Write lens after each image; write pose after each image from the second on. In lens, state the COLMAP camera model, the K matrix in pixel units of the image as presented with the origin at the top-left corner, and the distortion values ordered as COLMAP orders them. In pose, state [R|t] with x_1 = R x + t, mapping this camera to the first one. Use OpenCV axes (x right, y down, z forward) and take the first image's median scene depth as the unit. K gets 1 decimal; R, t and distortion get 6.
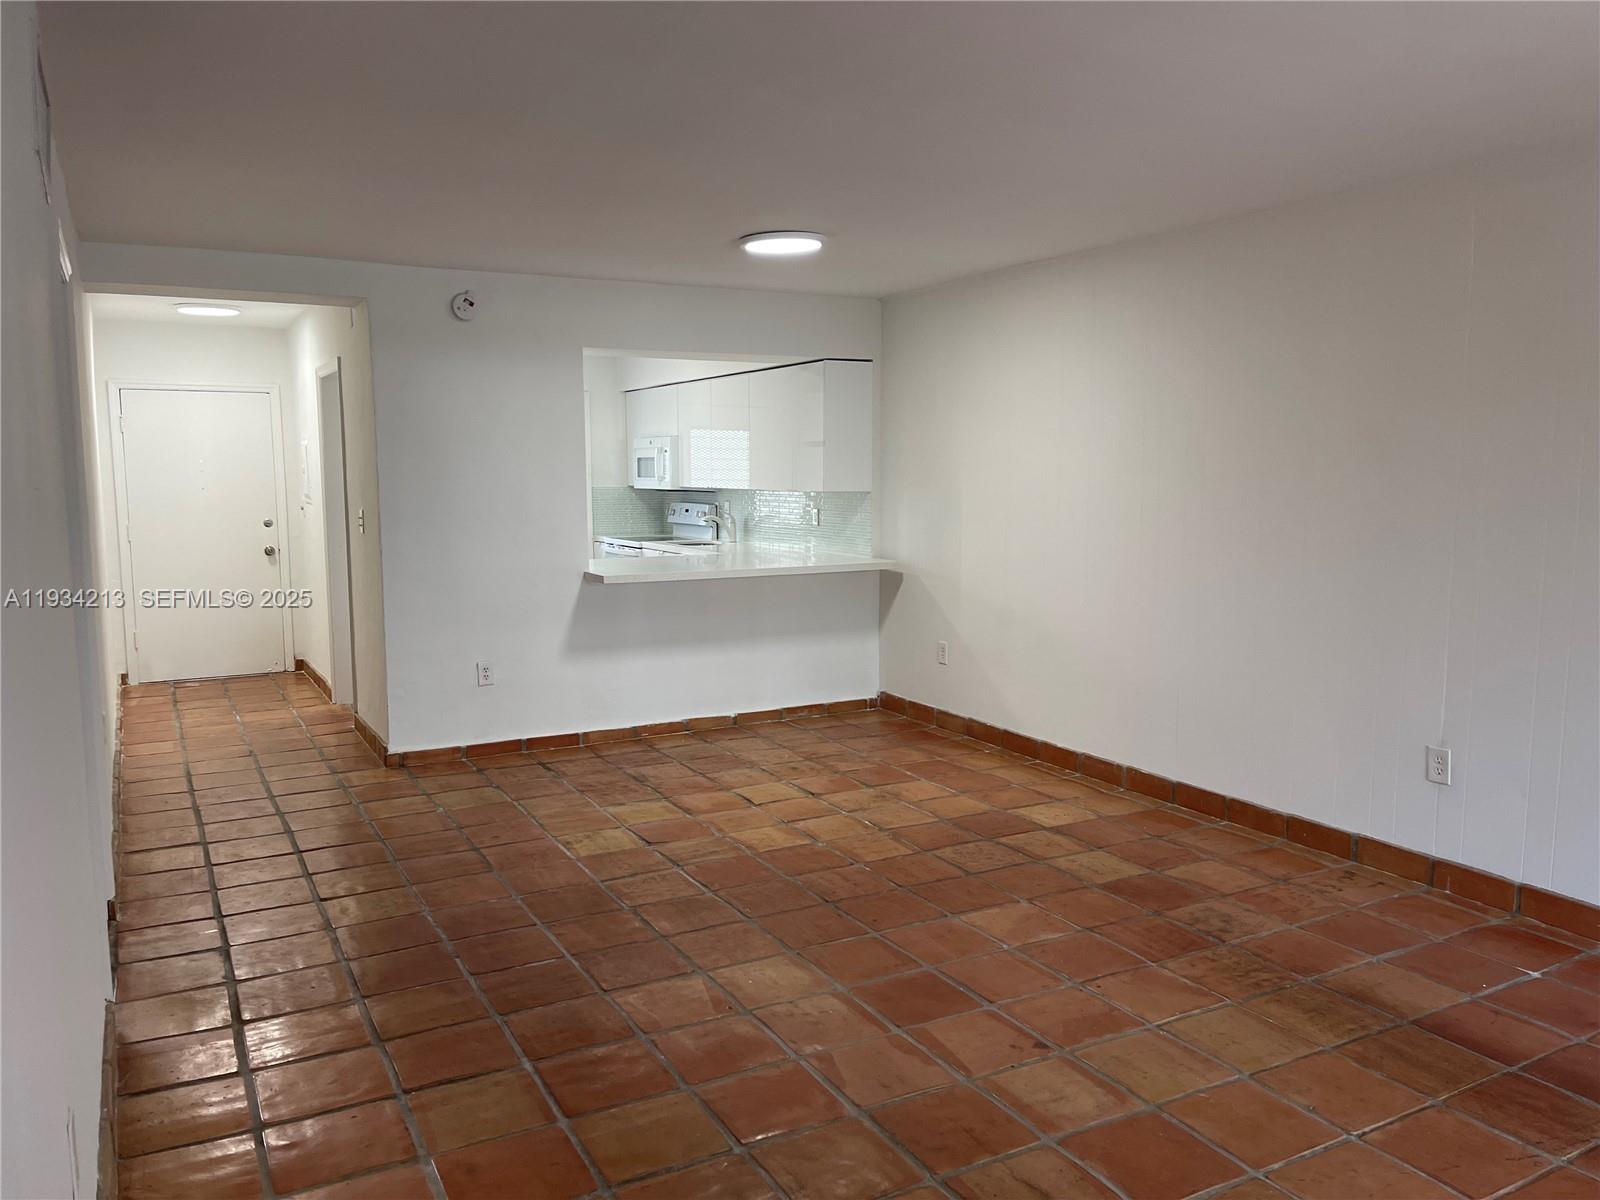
lens RADIAL K [[1218.6, 0, 814.0], [0, 1218.6, 606.9], [0, 0, 1]] dist [0.102474, 0.000875]
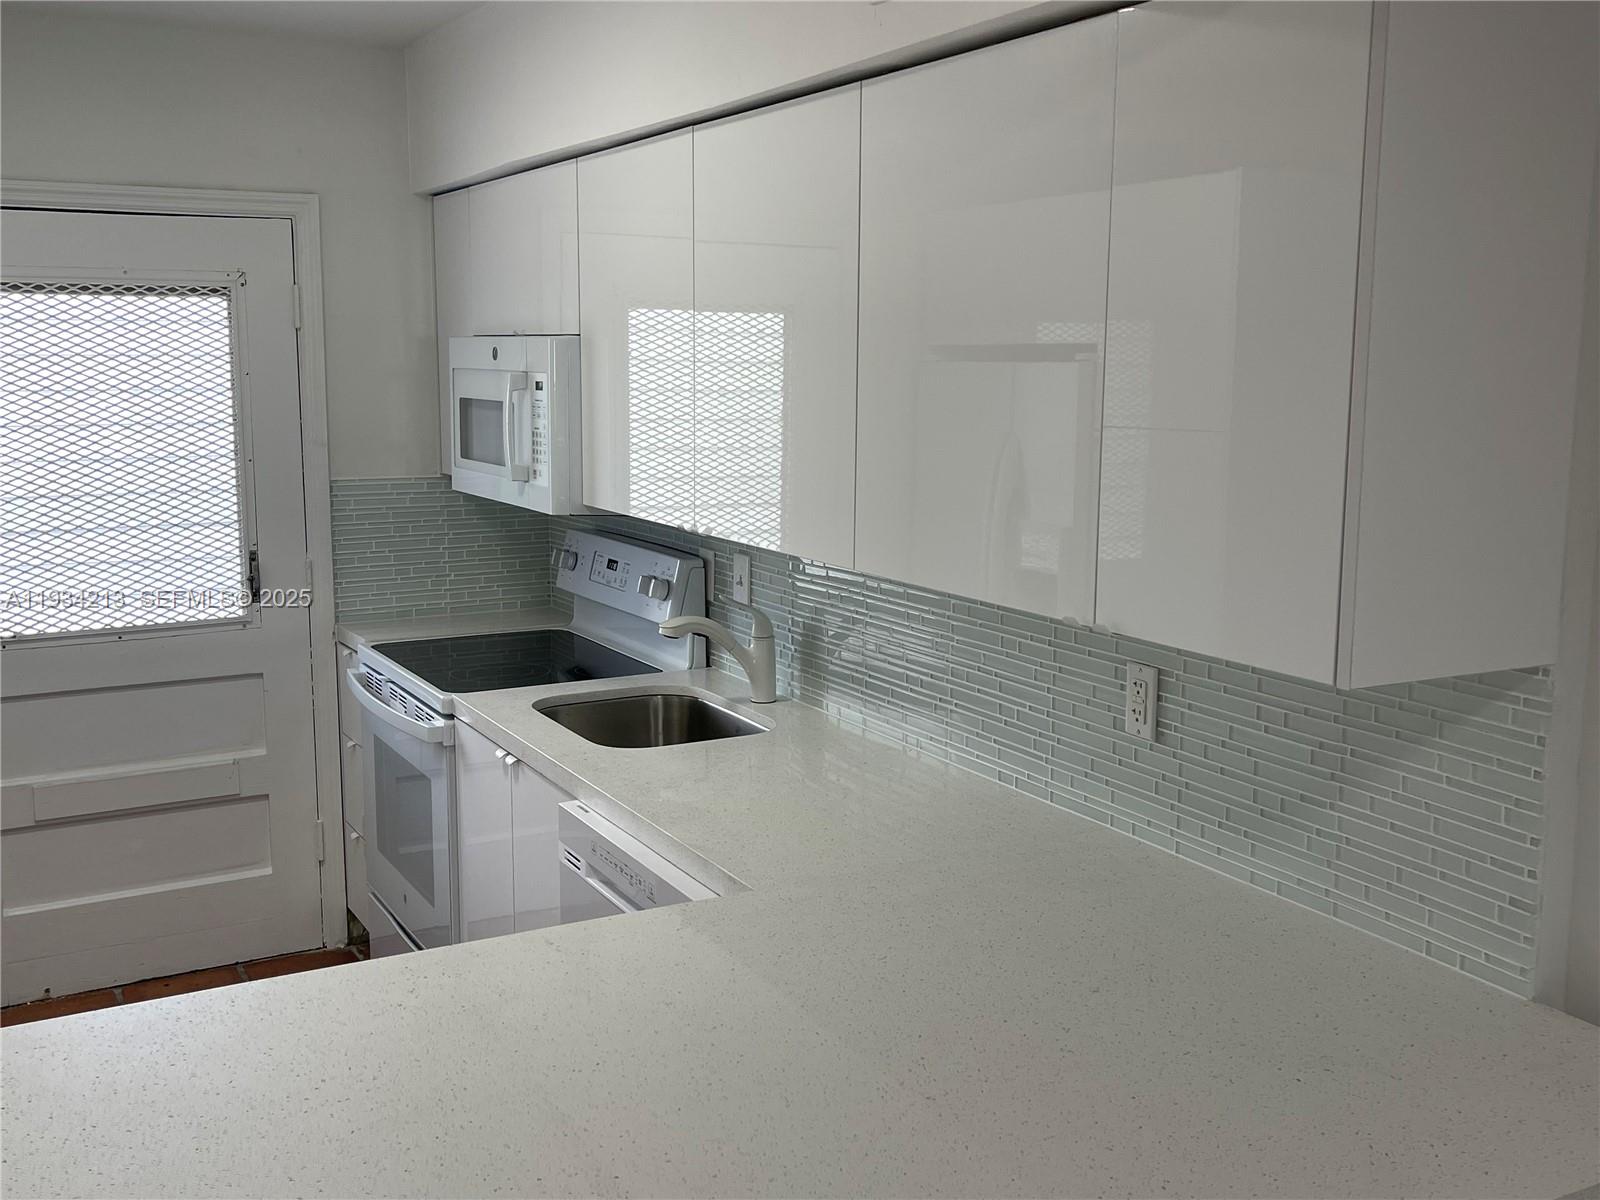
lens RADIAL K [[1612.2, 0, 800.0], [0, 1612.2, 600.0], [0, 0, 1]] dist [0.106712, -0.279438]
pose [[0.999938, 0.009310, -0.006083, -0.054602], [-0.009039, 0.999024, 0.043235, -0.092690], [0.006480, -0.043177, 0.999046, 0.603303]]
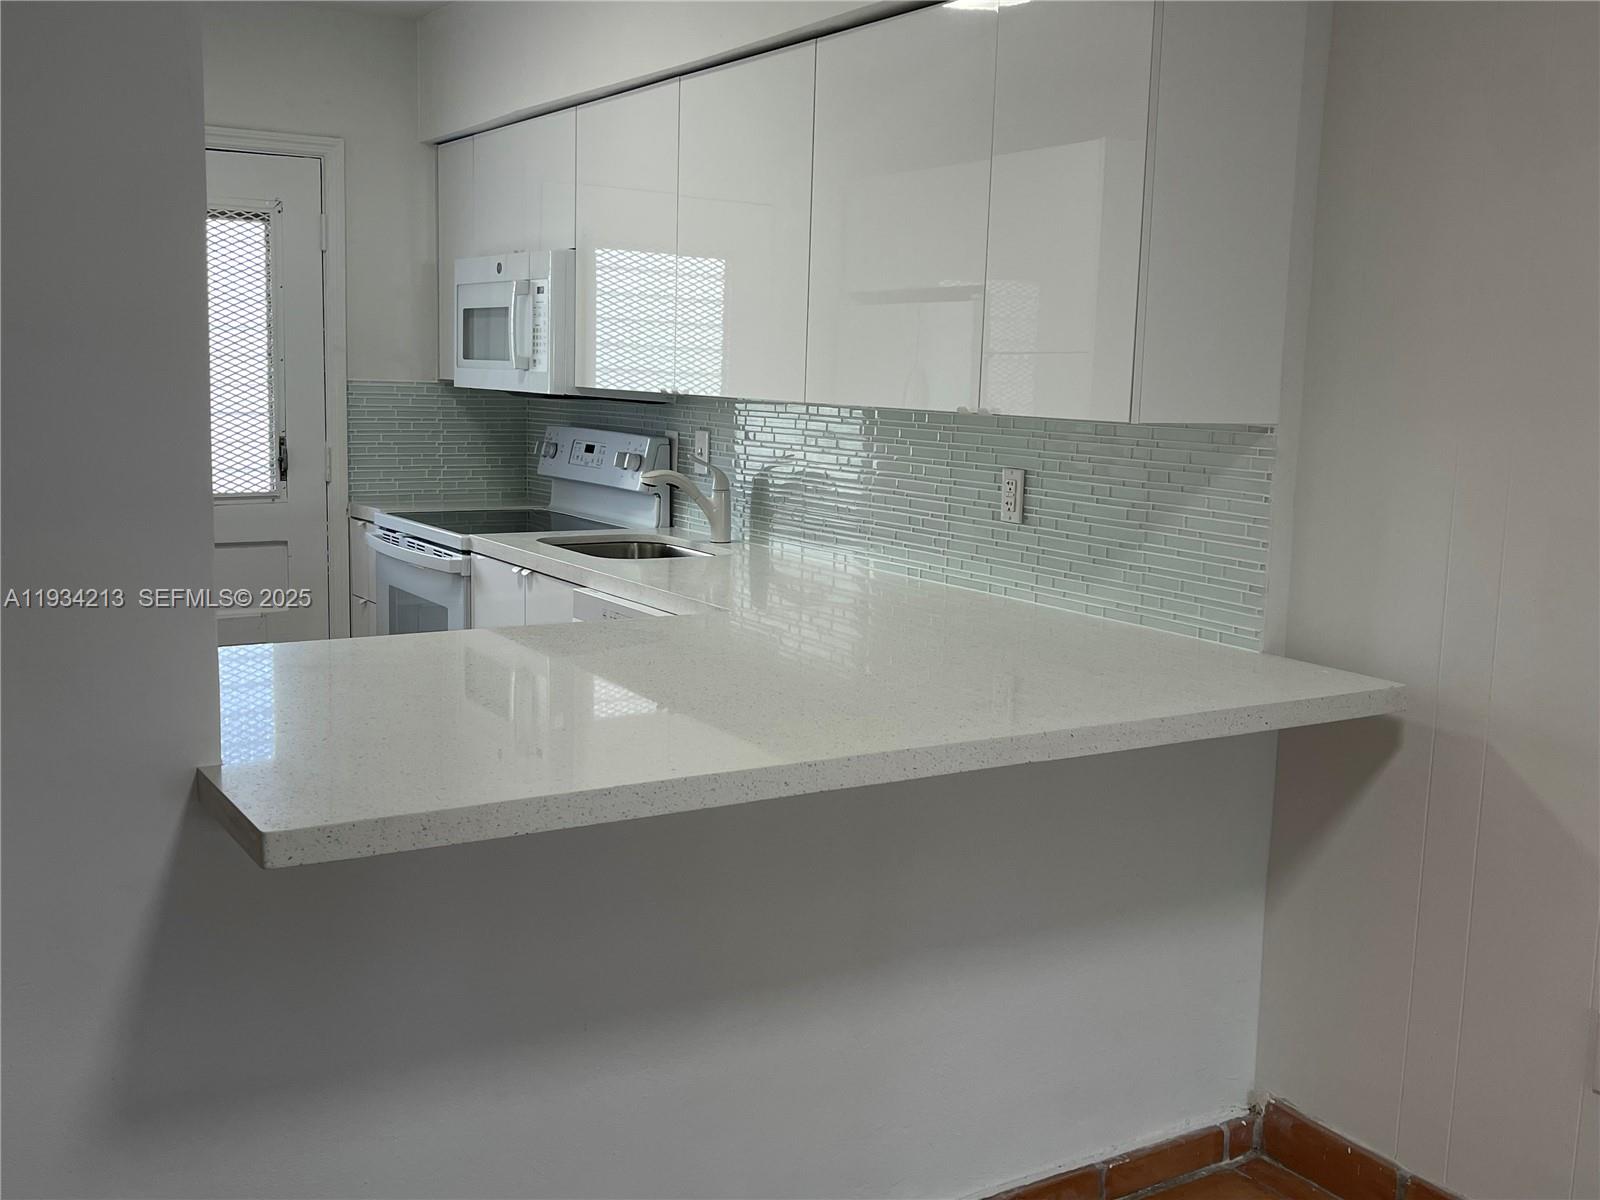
lens RADIAL K [[1612.2, 0, 800.0], [0, 1612.2, 600.0], [0, 0, 1]] dist [0.106712, -0.279438]
pose [[0.998061, 0.021587, 0.058377, -0.069356], [-0.023471, 0.999220, 0.031772, -0.050920], [-0.057645, -0.033081, 0.997789, 0.502308]]
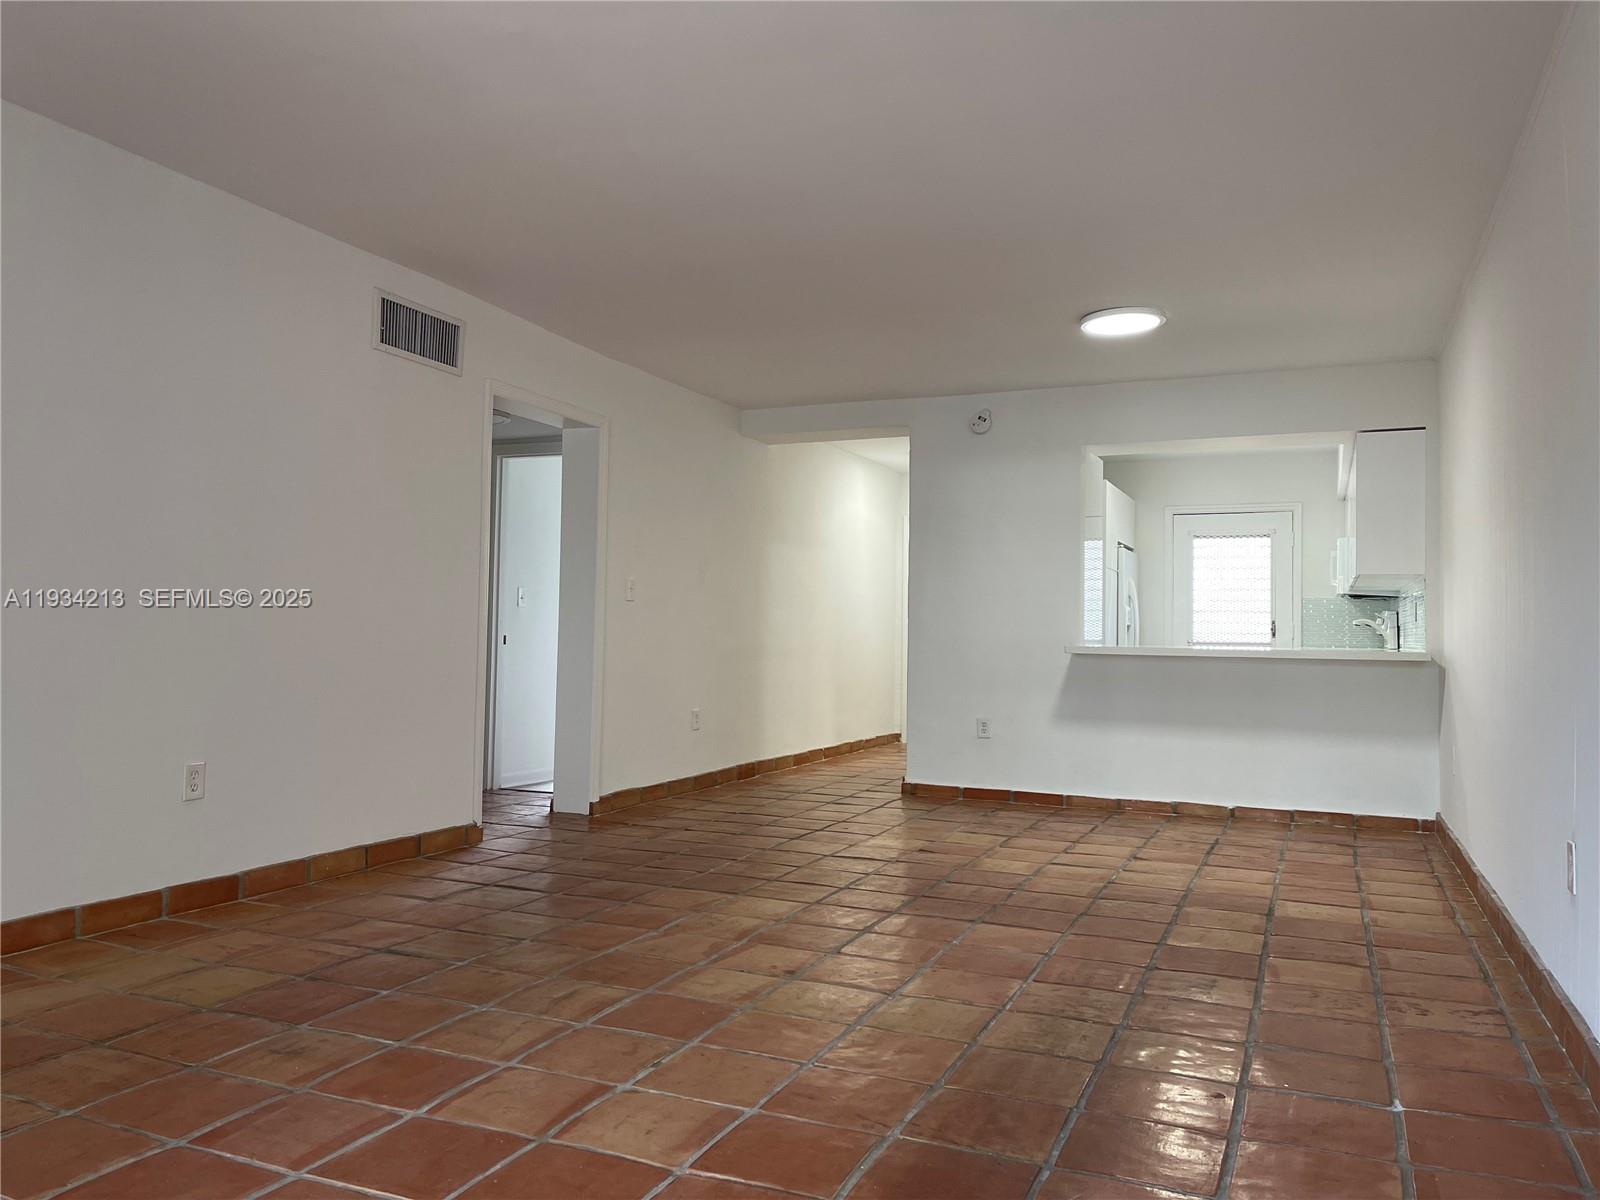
lens RADIAL K [[1218.6, 0, 814.0], [0, 1218.6, 606.9], [0, 0, 1]] dist [0.102474, 0.000875]
pose [[0.623030, -0.002543, -0.782194, 0.376873], [-0.107799, 0.990174, -0.089082, 0.042575], [0.774734, 0.139821, 0.616634, 0.097113]]
